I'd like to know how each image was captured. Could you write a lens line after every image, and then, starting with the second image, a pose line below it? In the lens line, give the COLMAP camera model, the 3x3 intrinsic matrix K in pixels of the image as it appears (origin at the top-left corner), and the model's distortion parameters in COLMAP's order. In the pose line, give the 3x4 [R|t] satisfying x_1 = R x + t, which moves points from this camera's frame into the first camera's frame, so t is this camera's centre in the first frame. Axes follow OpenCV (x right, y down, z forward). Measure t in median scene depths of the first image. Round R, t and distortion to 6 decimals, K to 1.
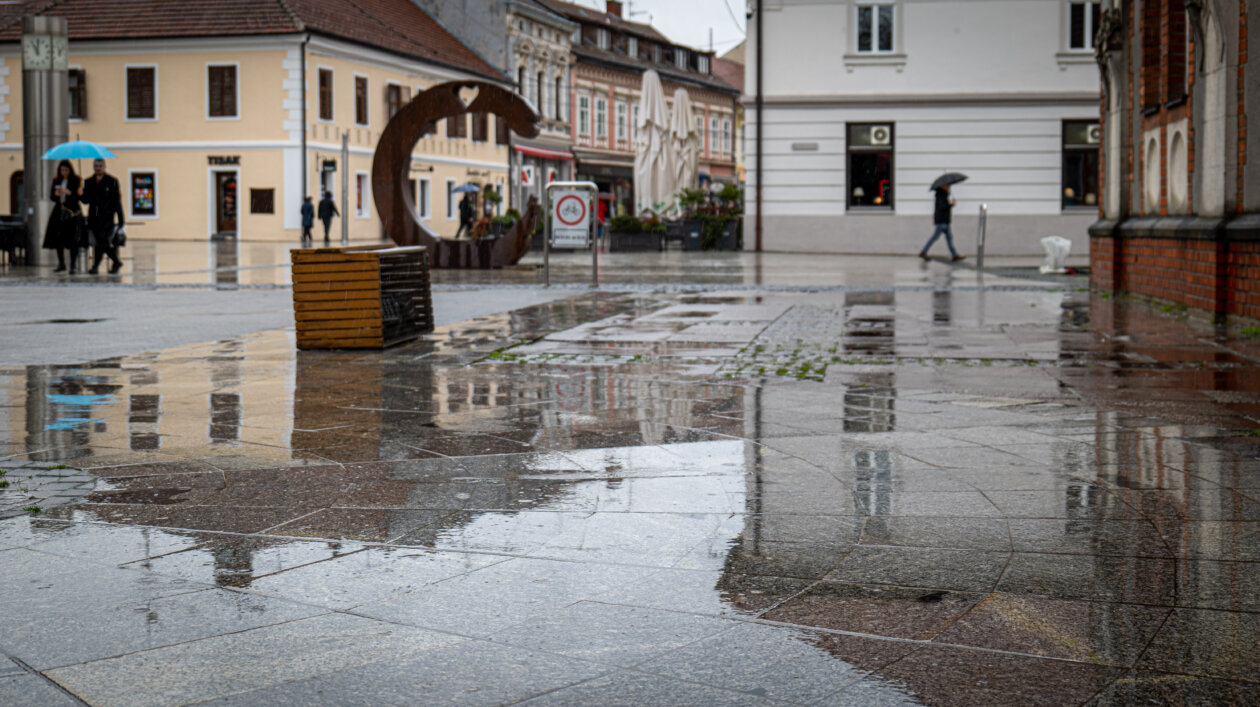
lens RADIAL K [[1856.0, 0, 630.4], [0, 1856.0, 350.0], [0, 0, 1]] dist [-0.058869, 0.000000]
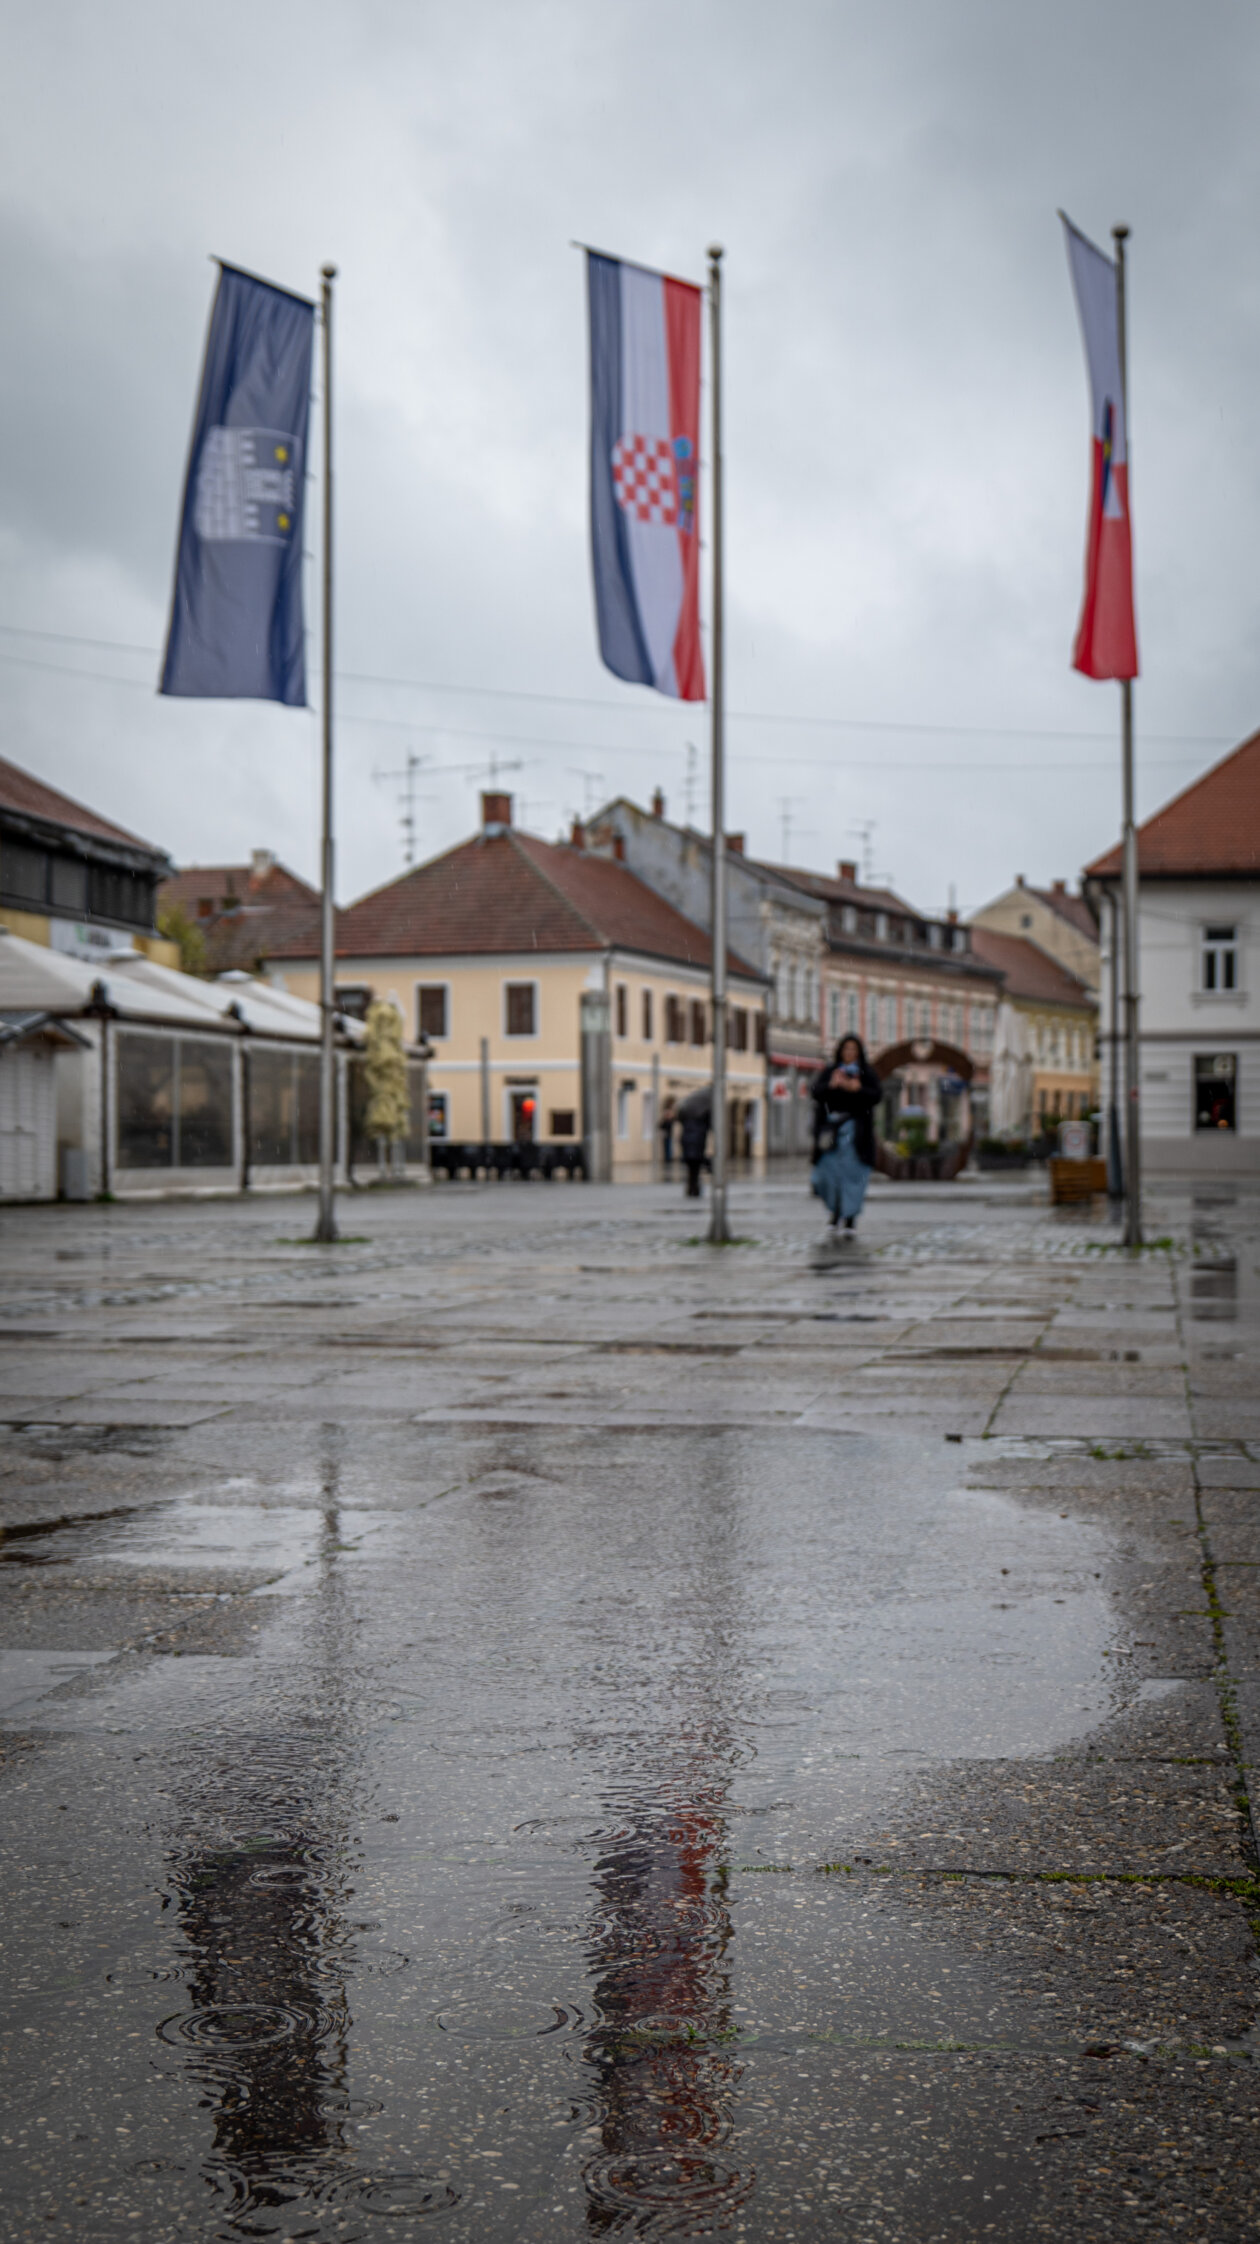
lens RADIAL K [[3041.0, 0, 630.8], [0, 3041.0, 1130.9], [0, 0, 1]] dist [0.037660, 0.000000]
pose [[0.999265, -0.004504, -0.038064, -0.098099], [0.001760, 0.997417, -0.071811, 0.034545], [0.038289, 0.071692, 0.996692, -0.536604]]
